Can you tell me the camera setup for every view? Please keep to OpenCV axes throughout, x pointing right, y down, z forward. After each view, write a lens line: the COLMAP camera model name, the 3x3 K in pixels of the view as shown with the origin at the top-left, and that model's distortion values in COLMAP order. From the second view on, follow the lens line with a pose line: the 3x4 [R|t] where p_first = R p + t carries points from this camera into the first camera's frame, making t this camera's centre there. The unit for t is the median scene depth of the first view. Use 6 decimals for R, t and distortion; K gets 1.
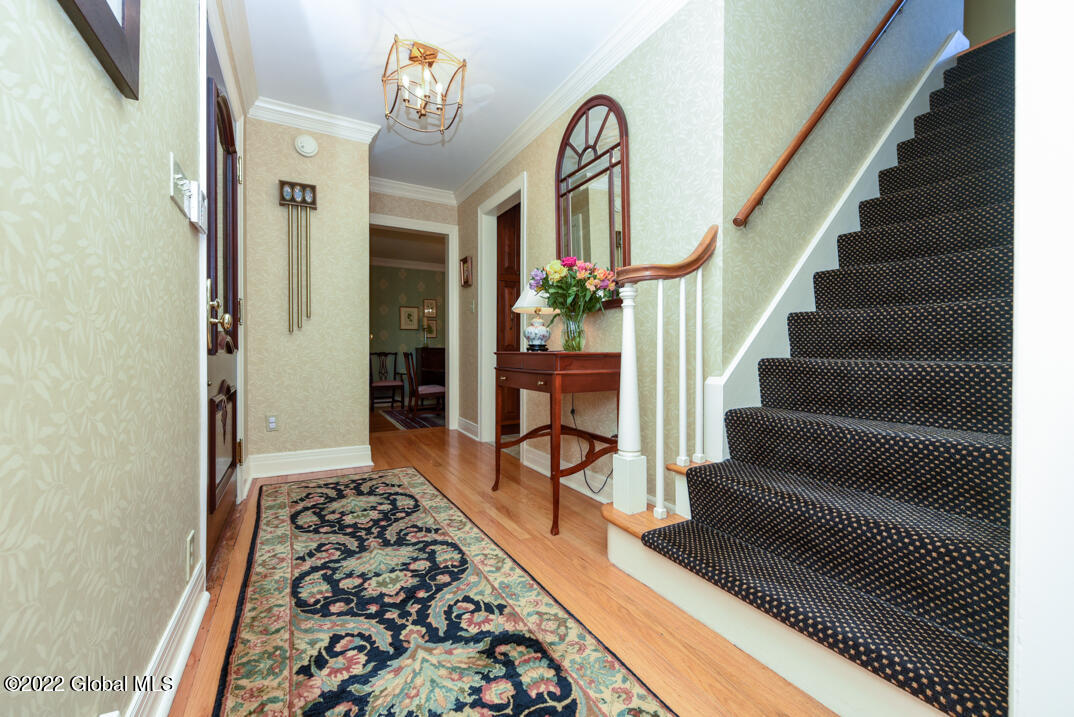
lens RADIAL K [[430.3, 0, 533.5], [0, 430.3, 353.4], [0, 0, 1]] dist [0.003938, -0.001167]
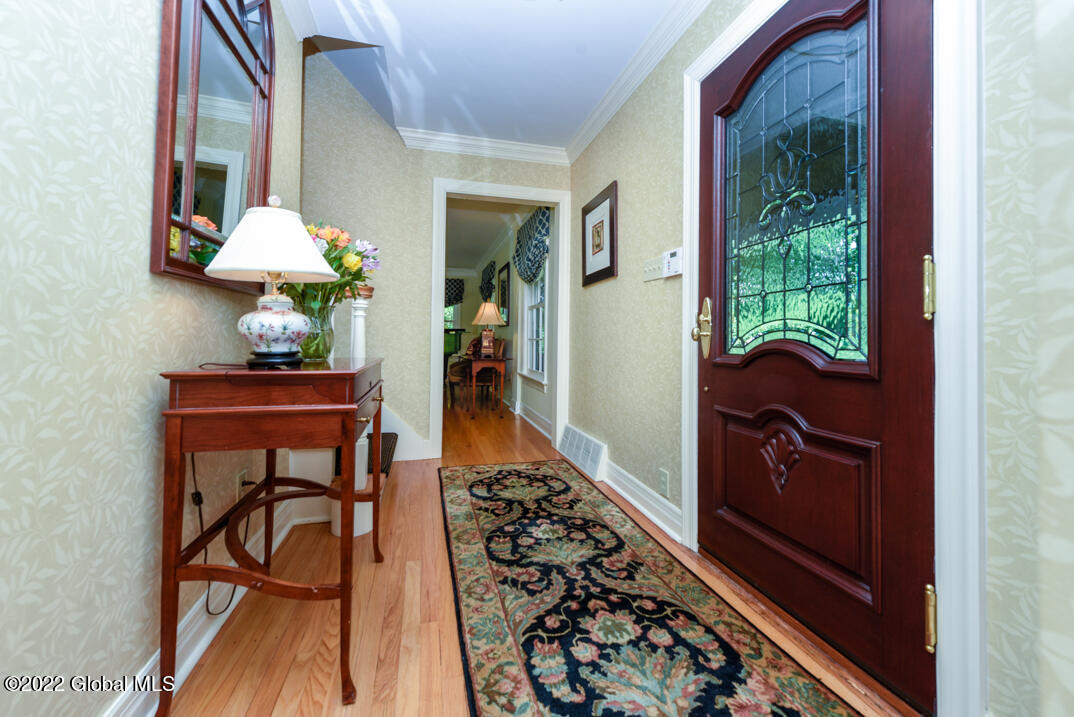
lens RADIAL K [[430.3, 0, 544.1], [0, 430.3, 327.4], [0, 0, 1]] dist [0.003938, -0.001167]
pose [[-0.973194, -0.004621, 0.229938, -0.521293], [-0.009189, 0.999781, -0.018801, -0.057171], [-0.229801, -0.020410, -0.973024, 1.928770]]
